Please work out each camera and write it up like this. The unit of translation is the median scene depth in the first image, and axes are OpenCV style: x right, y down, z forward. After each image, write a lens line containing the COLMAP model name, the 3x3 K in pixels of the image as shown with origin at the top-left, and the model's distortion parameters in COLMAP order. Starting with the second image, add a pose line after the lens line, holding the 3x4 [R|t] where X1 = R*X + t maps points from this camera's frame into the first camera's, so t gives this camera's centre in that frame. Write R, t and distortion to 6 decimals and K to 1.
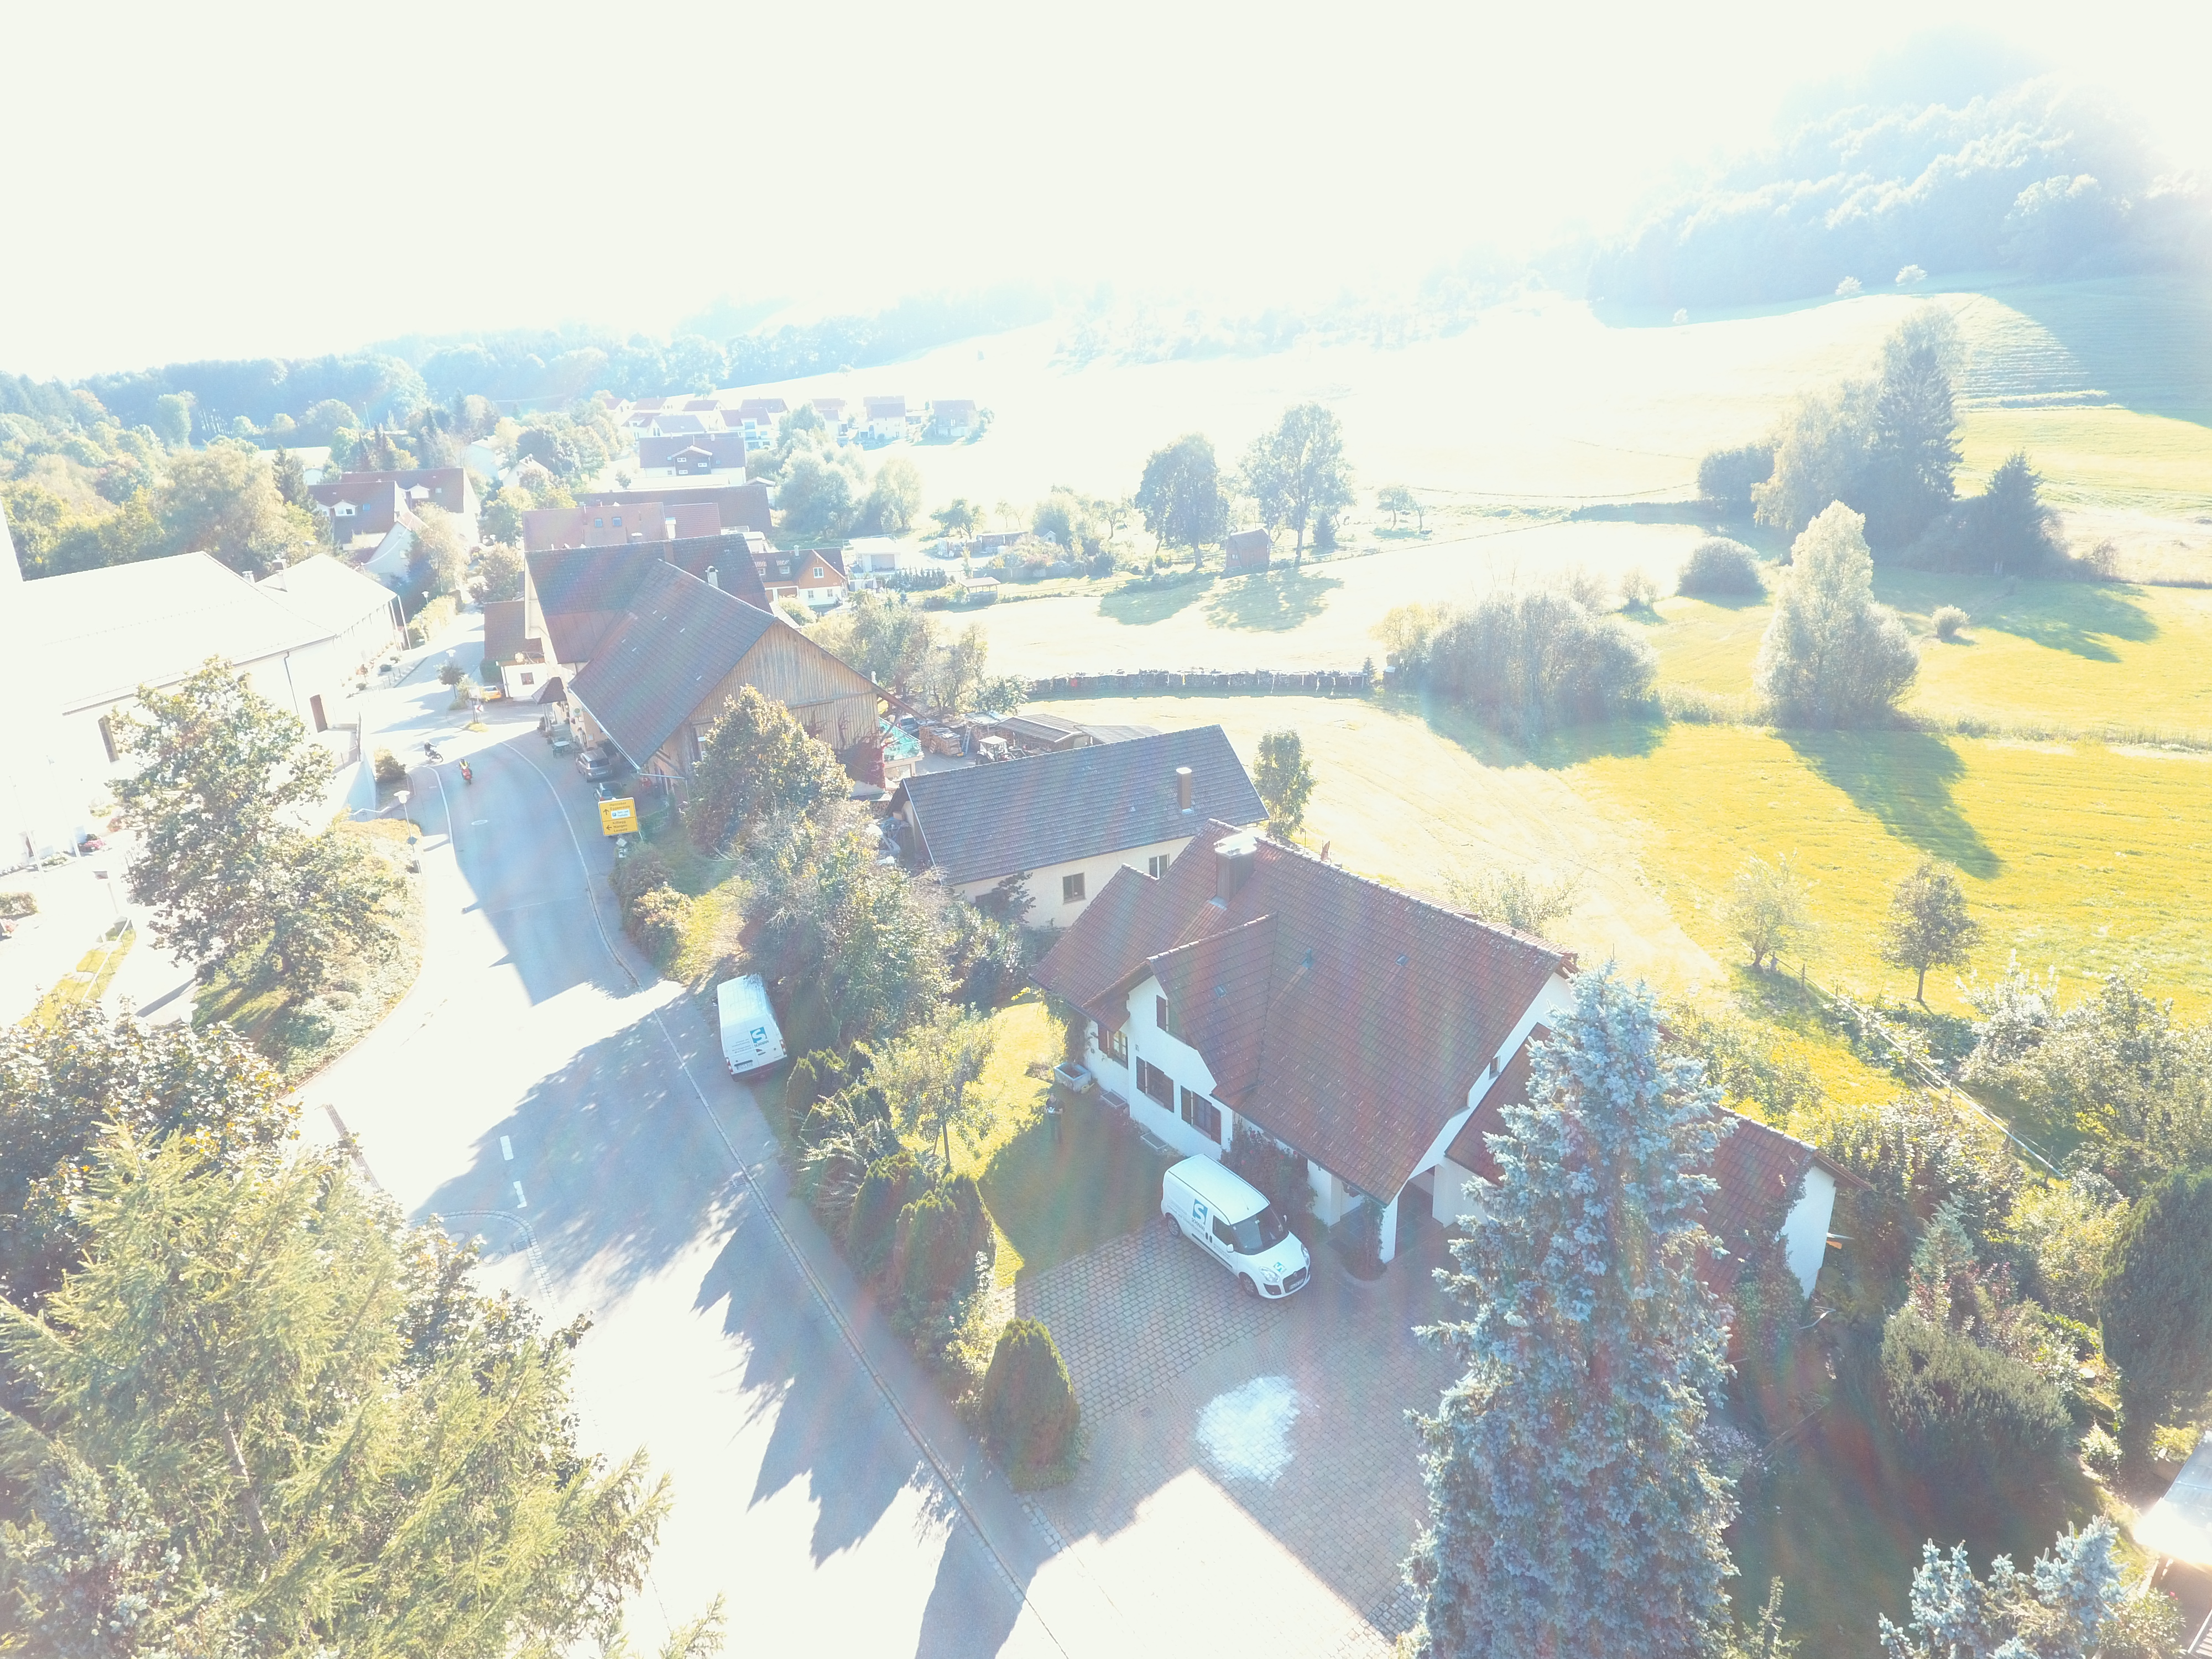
lens RADIAL K [[1294.0, 0, 1105.4], [0, 1294.0, 817.3], [0, 0, 1]] dist [-0.006361, 0.000883]
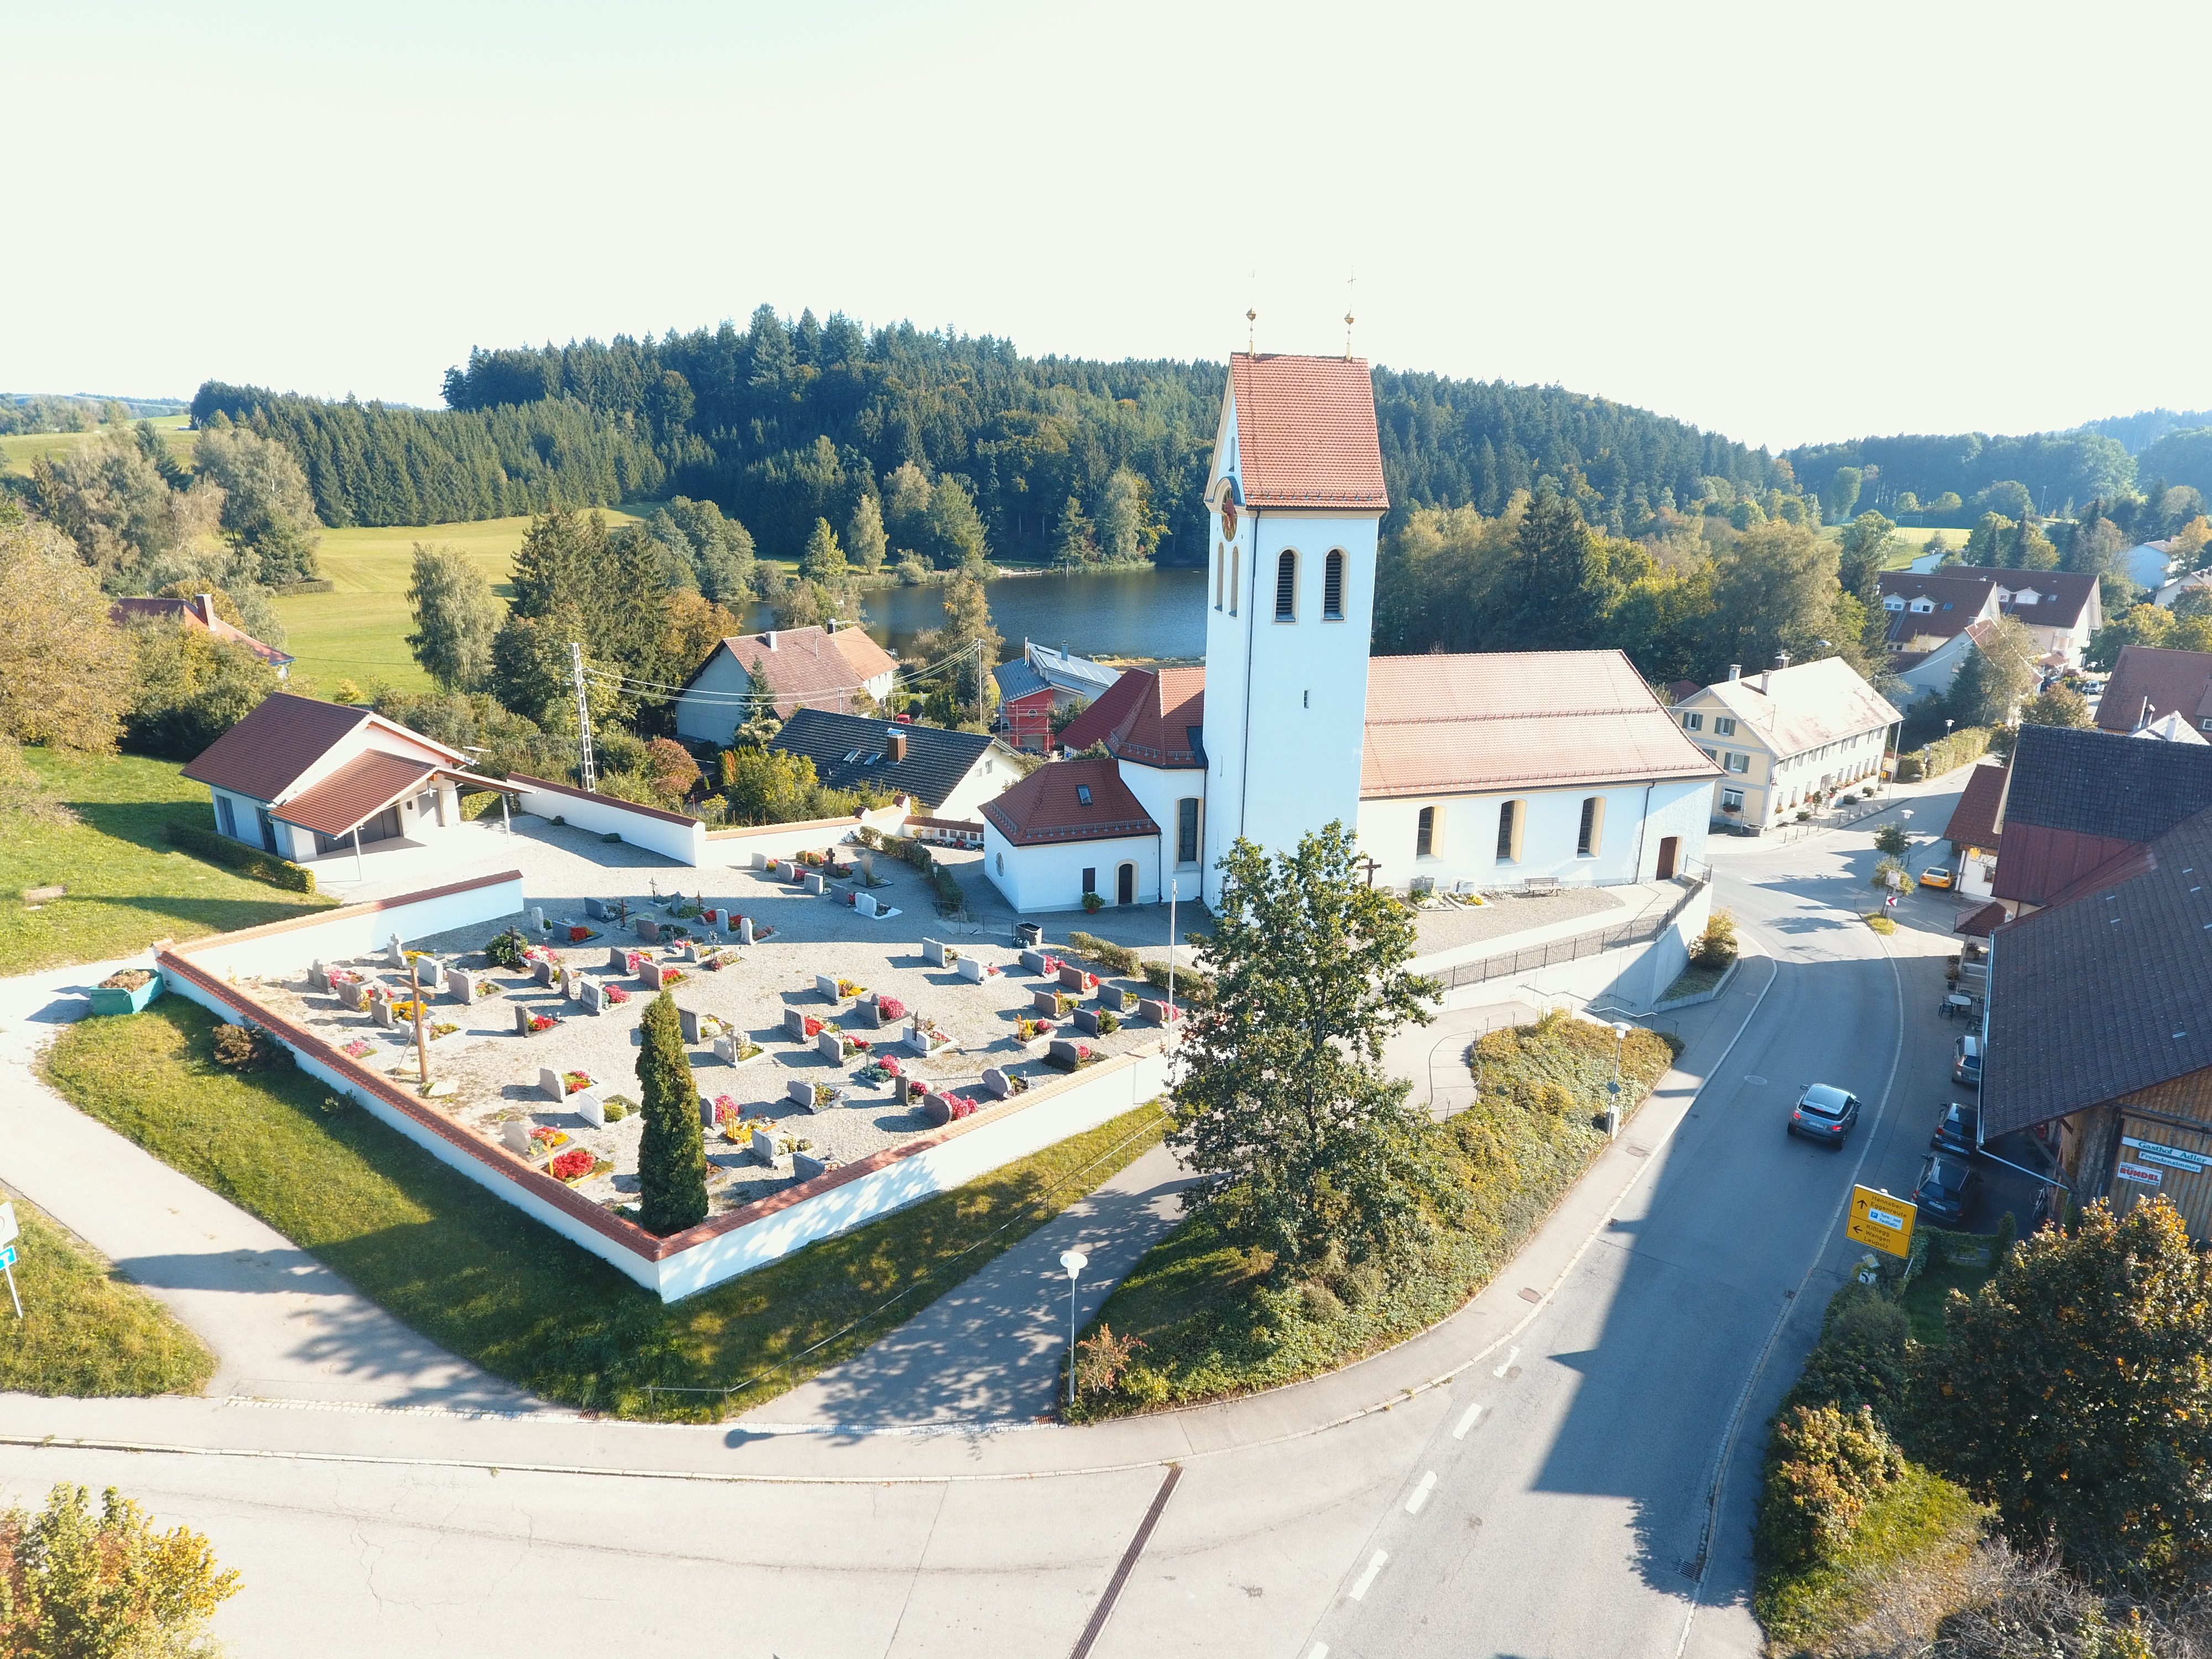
lens RADIAL K [[1294.0, 0, 1110.1], [0, 1294.0, 814.0], [0, 0, 1]] dist [-0.006361, 0.000883]
pose [[0.426235, 0.277415, -0.861025, -0.031190], [-0.324800, 0.935281, 0.140553, -0.060236], [0.844292, 0.219753, 0.488754, 0.160999]]
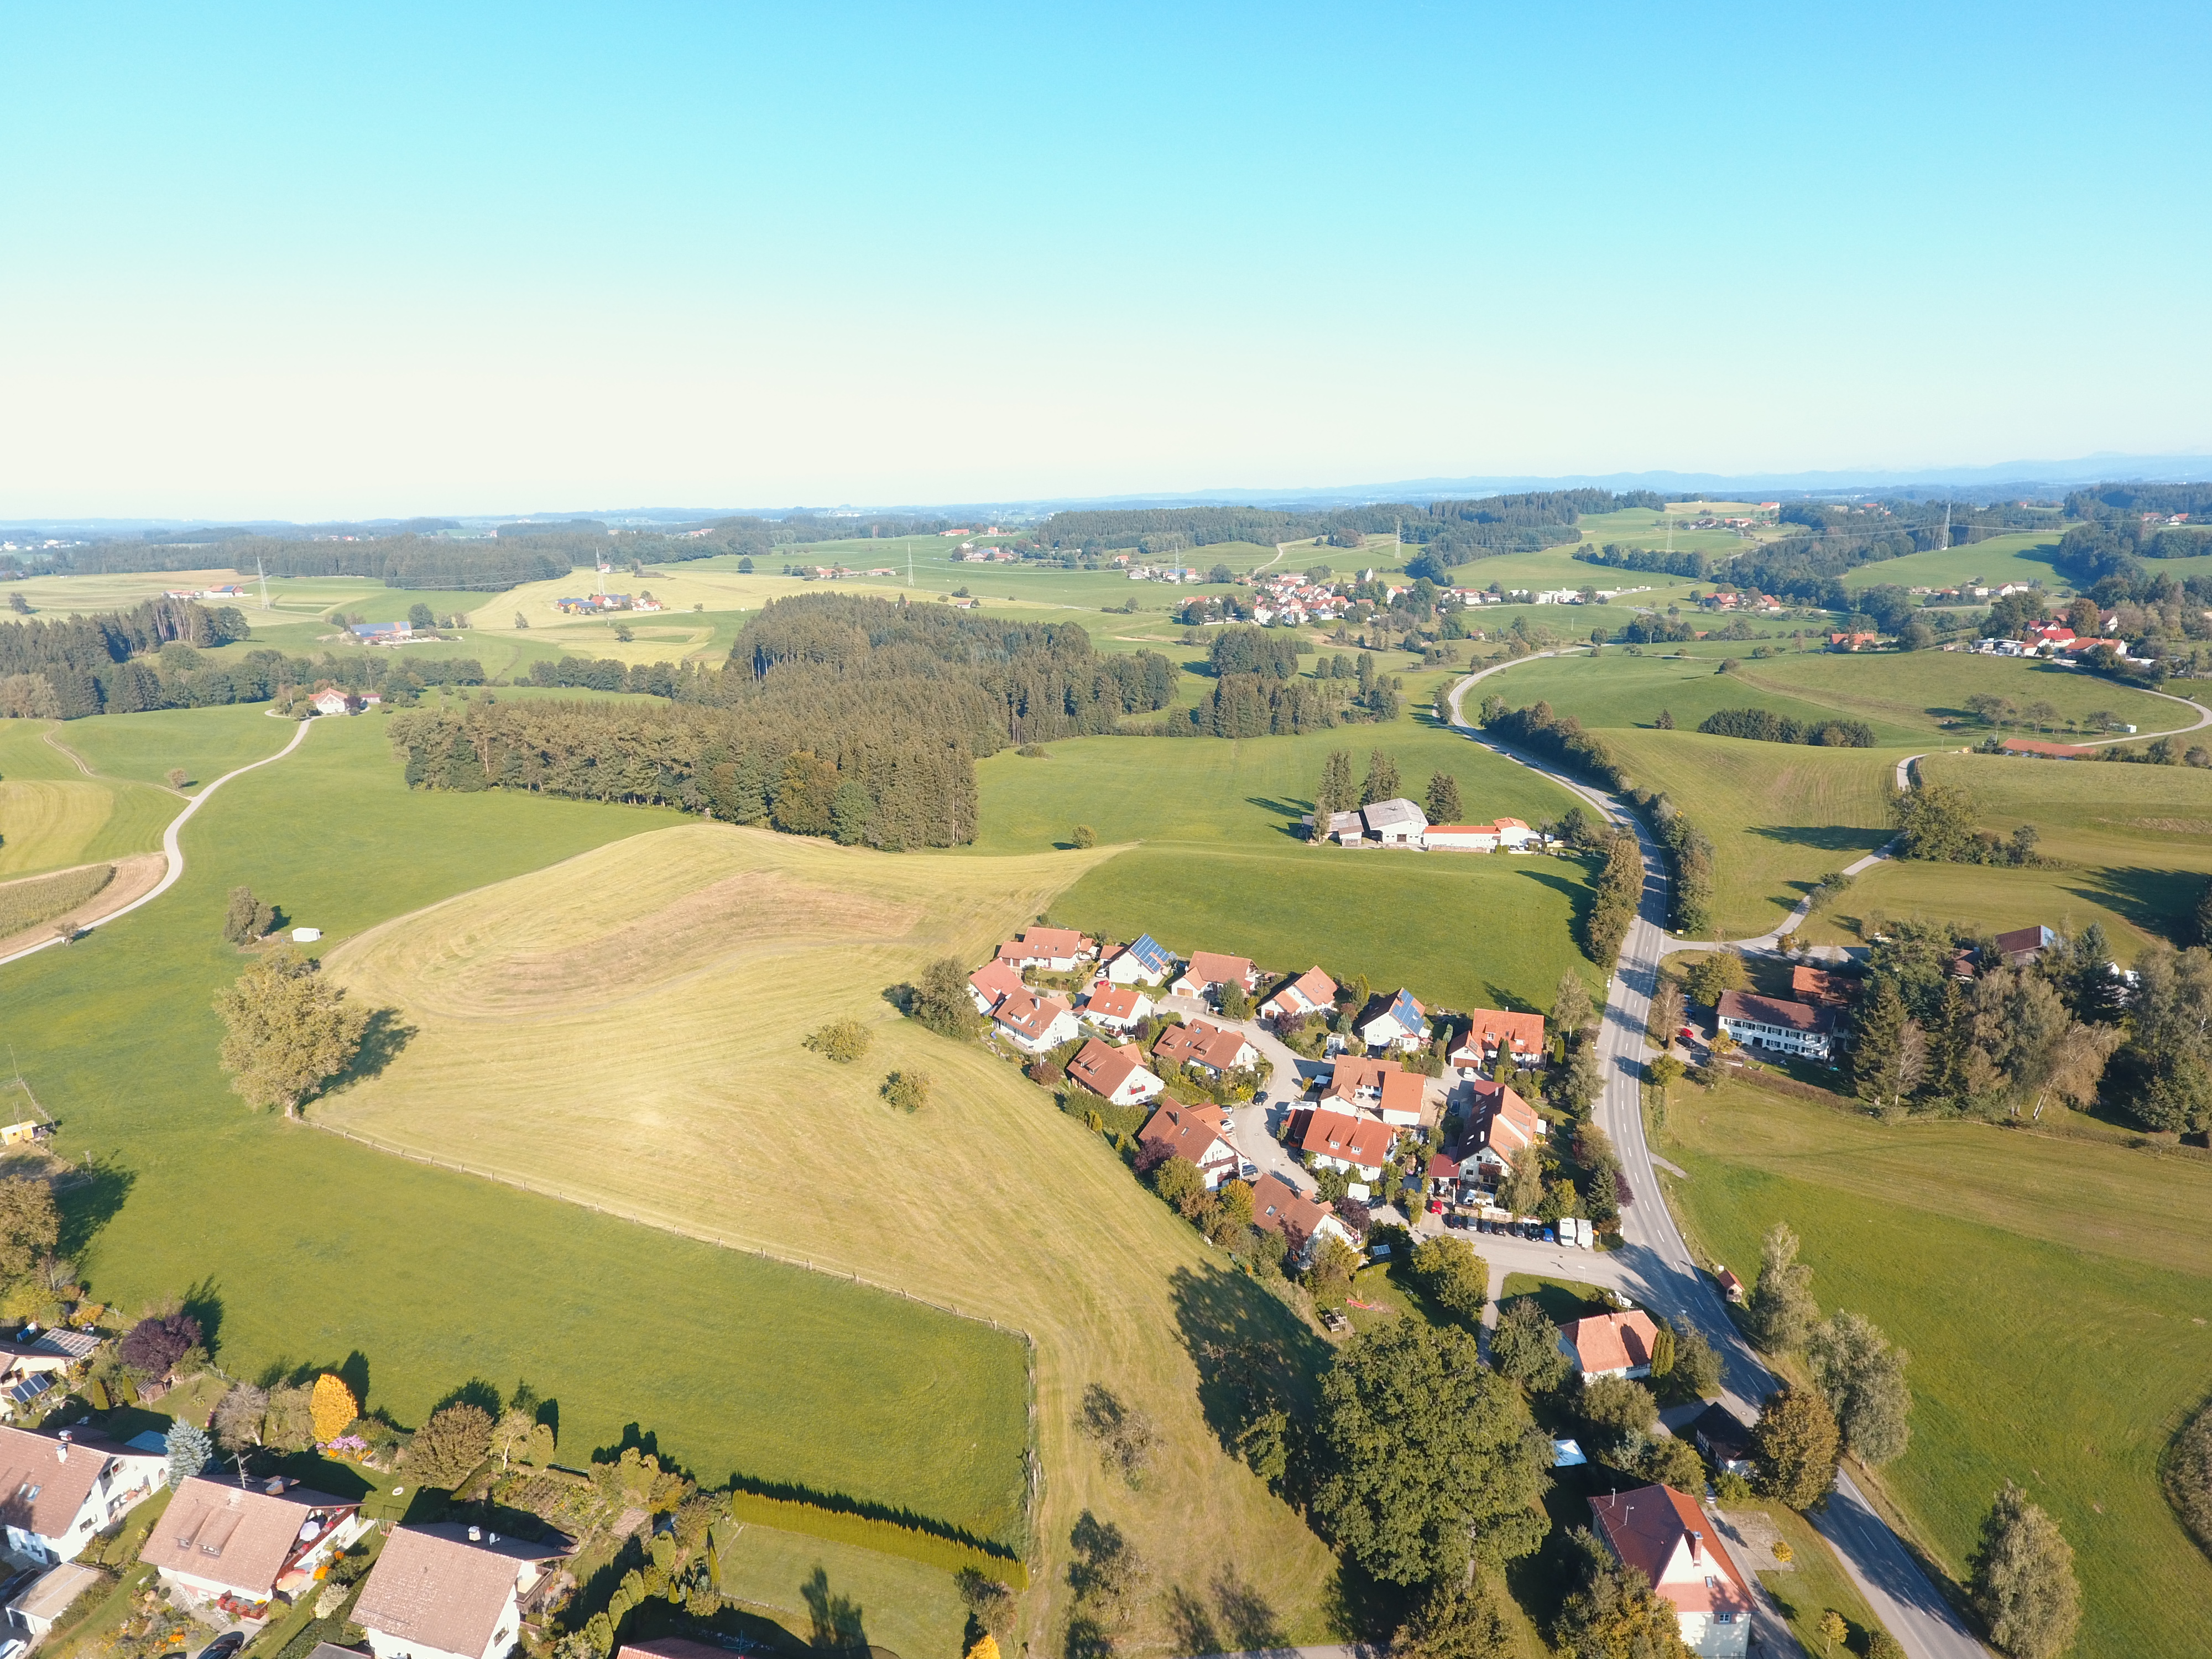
lens RADIAL K [[1294.0, 0, 1114.1], [0, 1294.0, 824.5], [0, 0, 1]] dist [-0.006361, 0.000883]
pose [[-0.828669, 0.178220, -0.530609, -0.214202], [-0.147605, 0.844827, 0.514277, -0.691088], [0.539927, 0.504485, -0.673775, 0.187205]]
